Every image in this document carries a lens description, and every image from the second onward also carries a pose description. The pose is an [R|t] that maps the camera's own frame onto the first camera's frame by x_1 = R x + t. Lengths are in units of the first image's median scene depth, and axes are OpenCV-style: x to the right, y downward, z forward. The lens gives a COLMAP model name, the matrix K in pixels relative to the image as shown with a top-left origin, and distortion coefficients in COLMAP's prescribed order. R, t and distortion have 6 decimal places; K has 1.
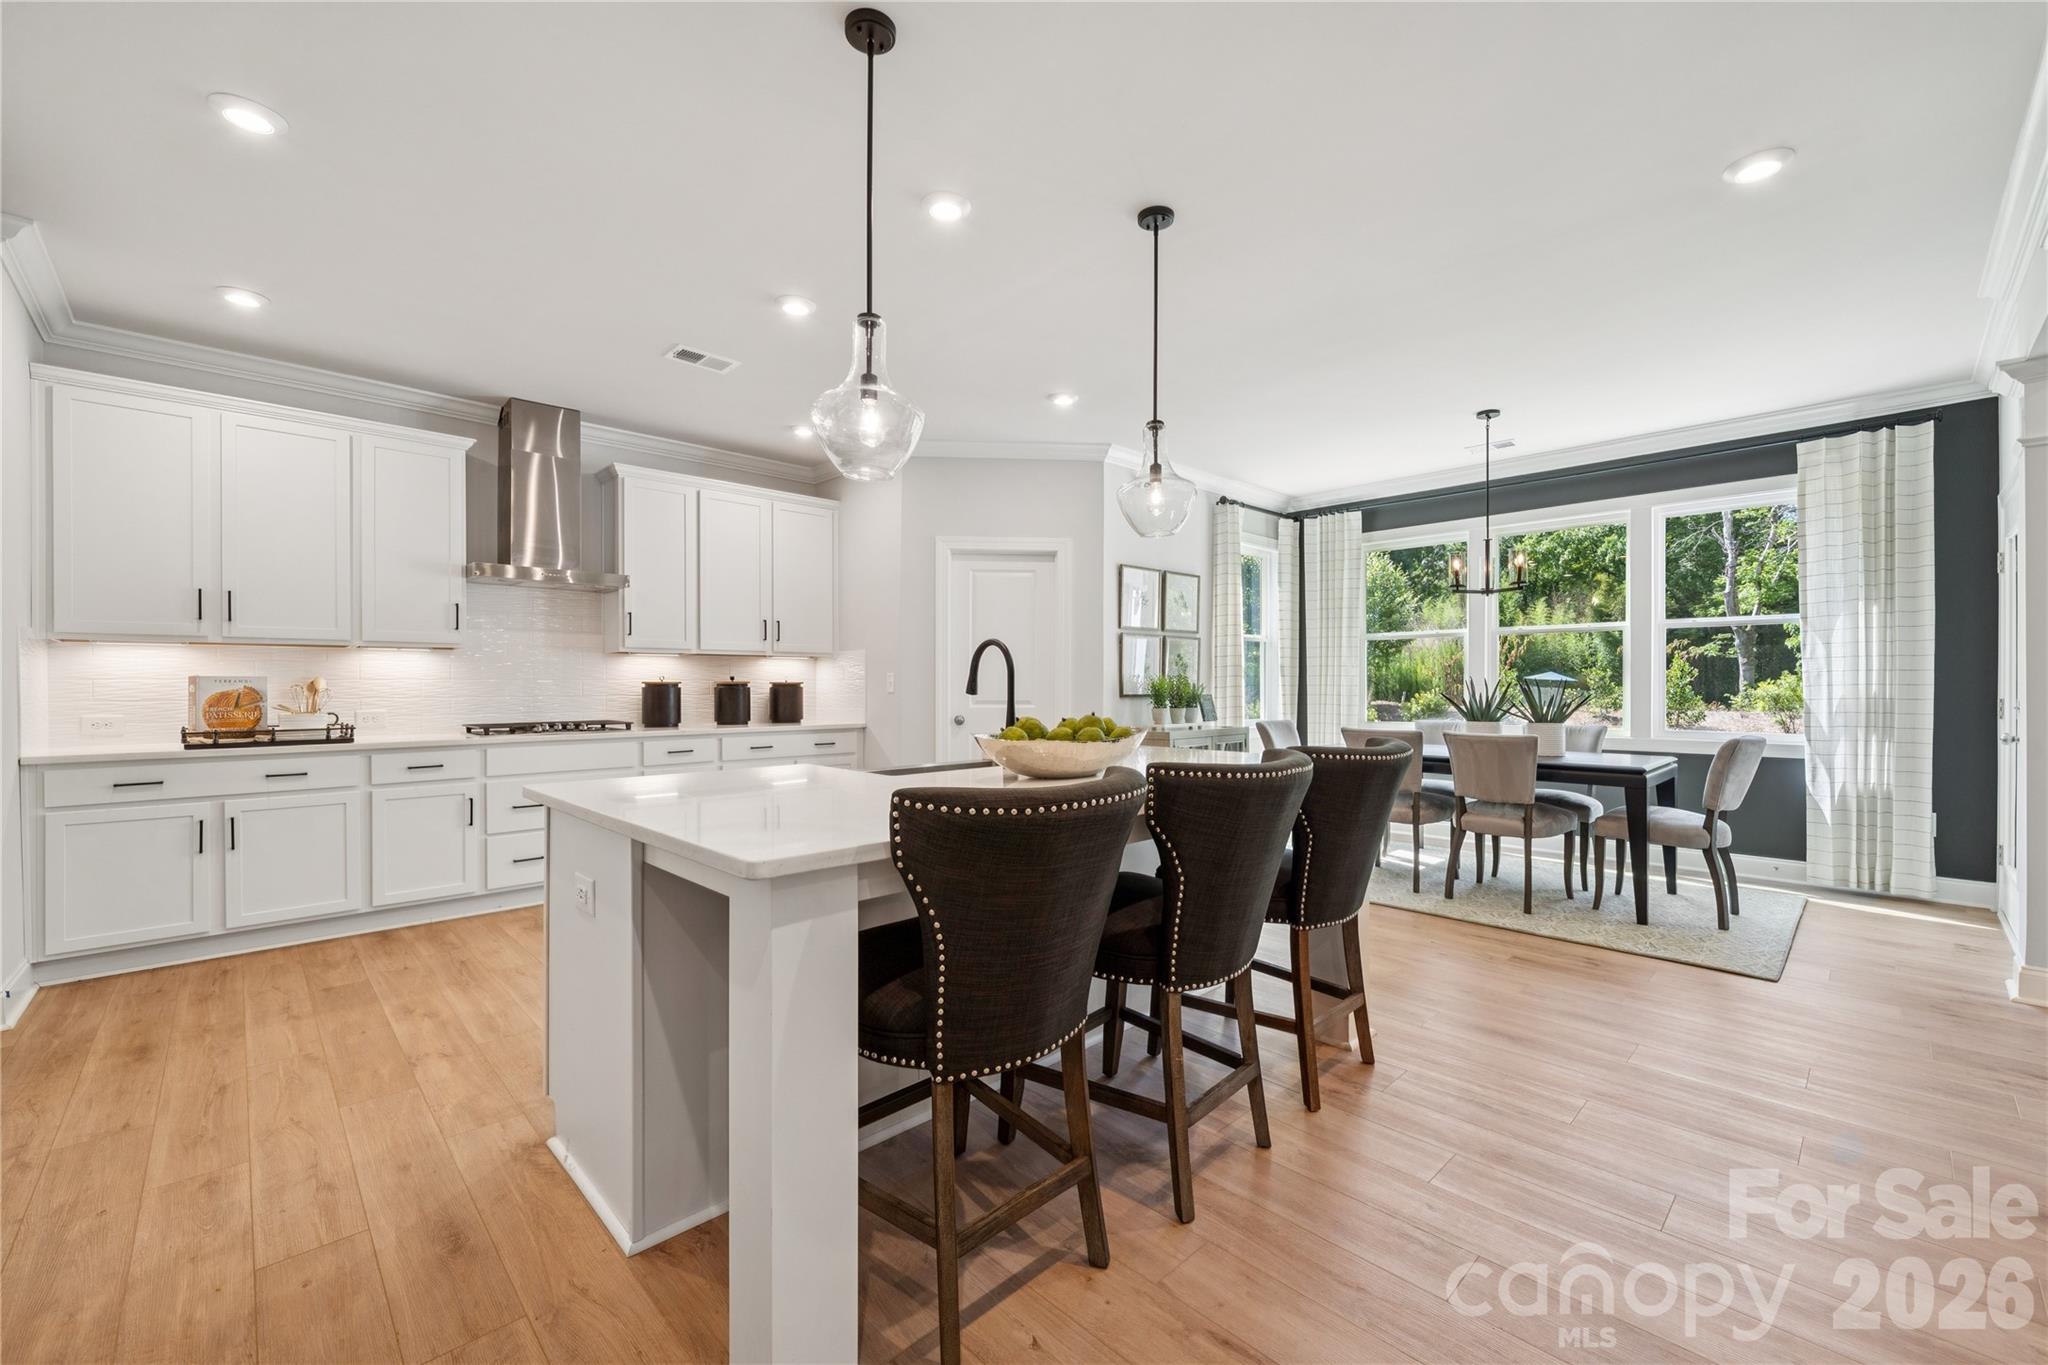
lens RADIAL K [[829.9, 0, 1035.2], [0, 829.9, 683.6], [0, 0, 1]] dist [-0.009147, -0.000065]
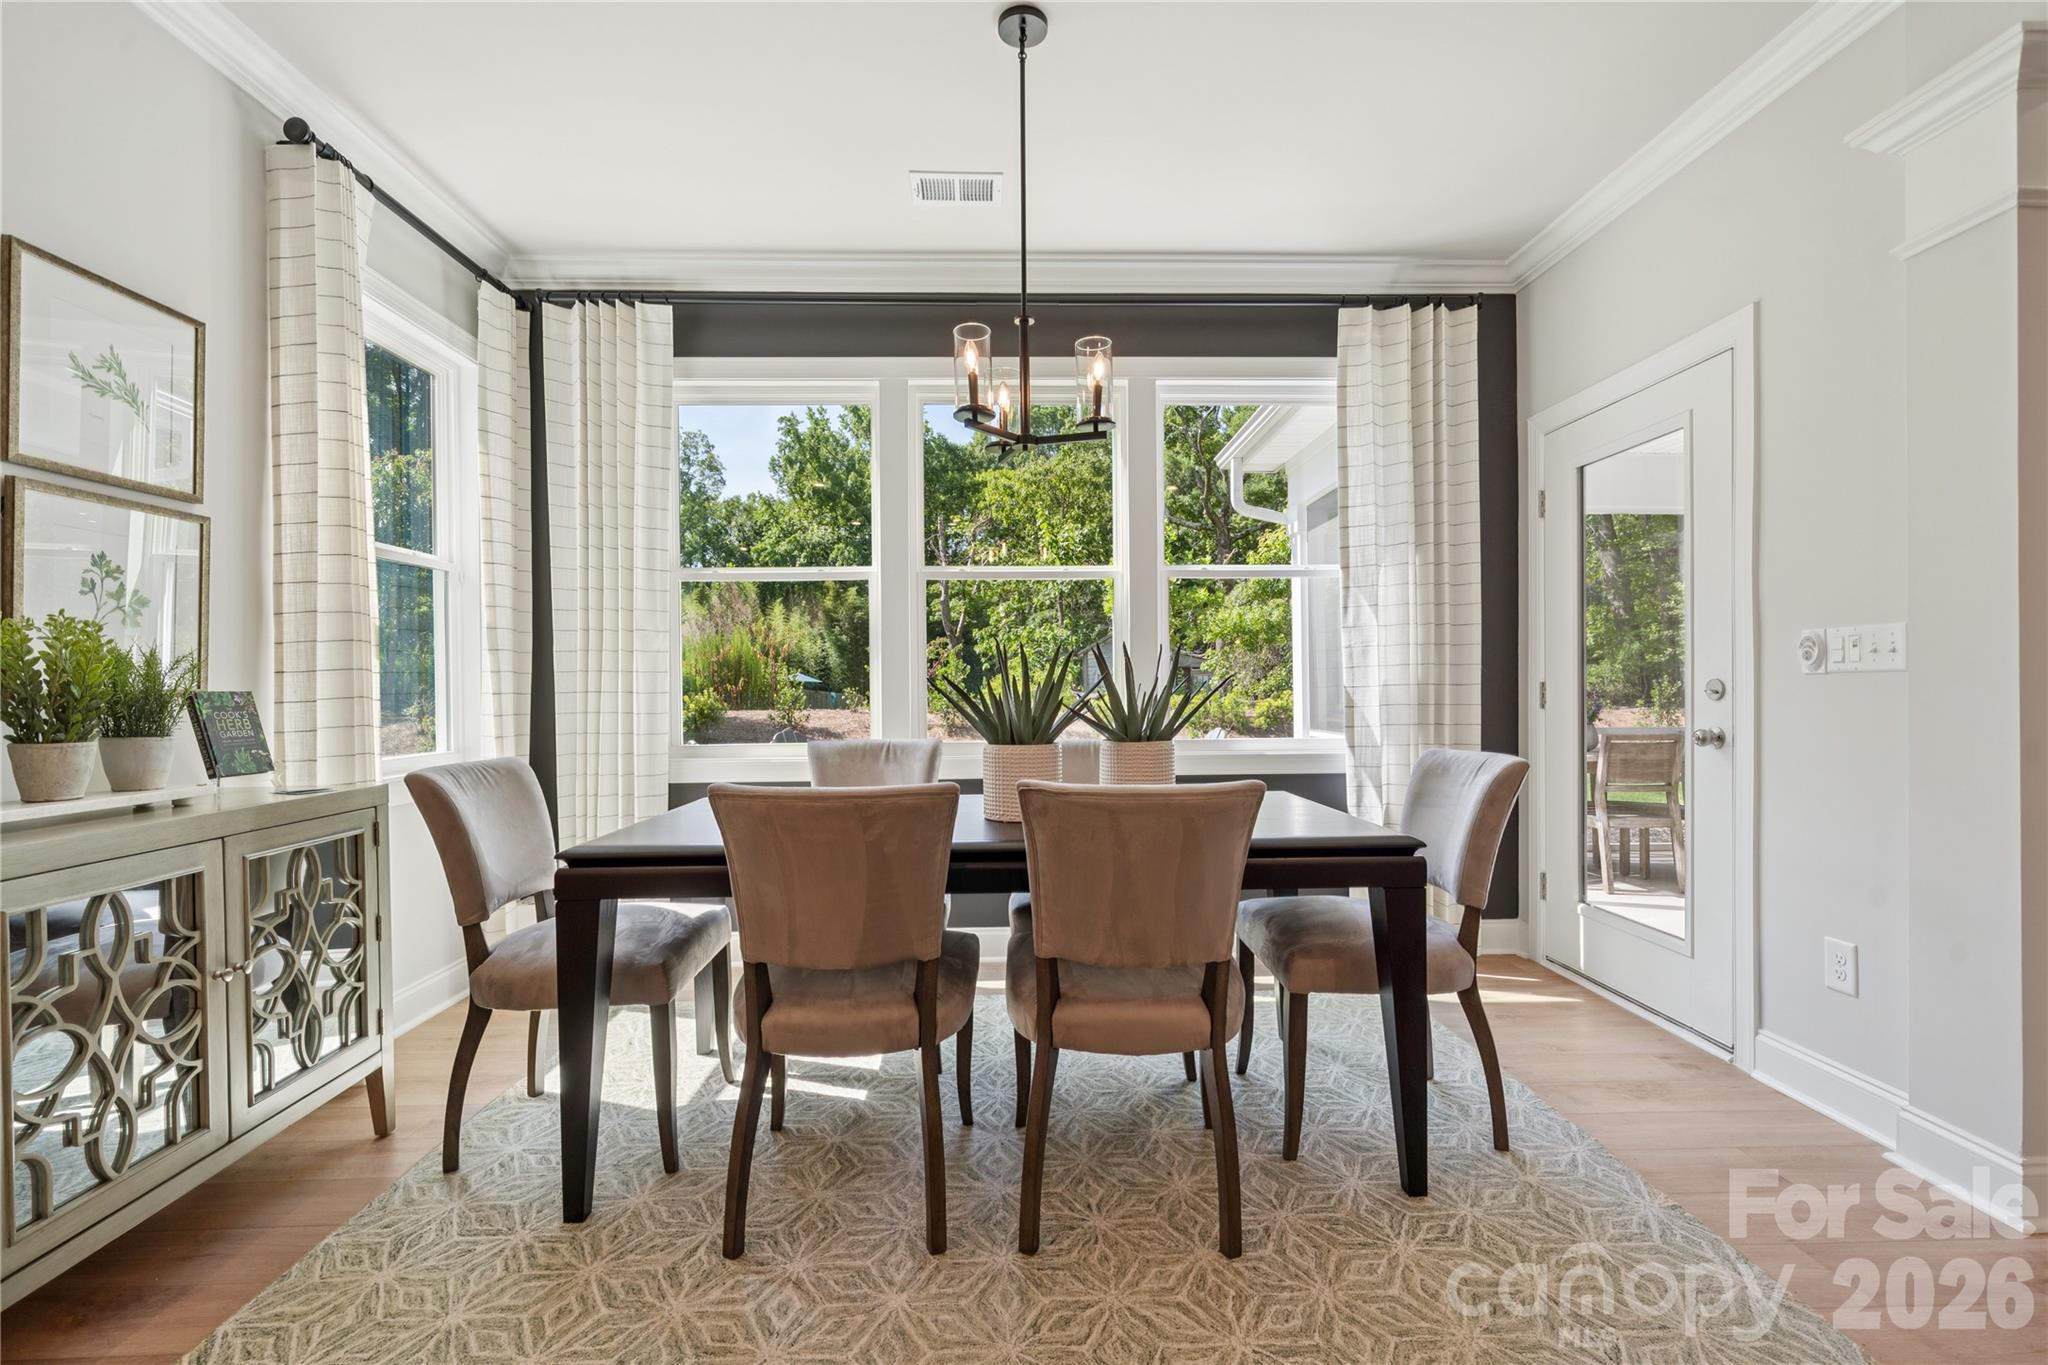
lens RADIAL K [[906.5, 0, 1030.8], [0, 906.5, 692.4], [0, 0, 1]] dist [0.002969, 0.000190]
pose [[0.674116, -0.010332, 0.738553, 0.169421], [0.006827, 0.999947, 0.007757, 0.013689], [-0.738594, -0.000187, 0.674151, 0.582069]]
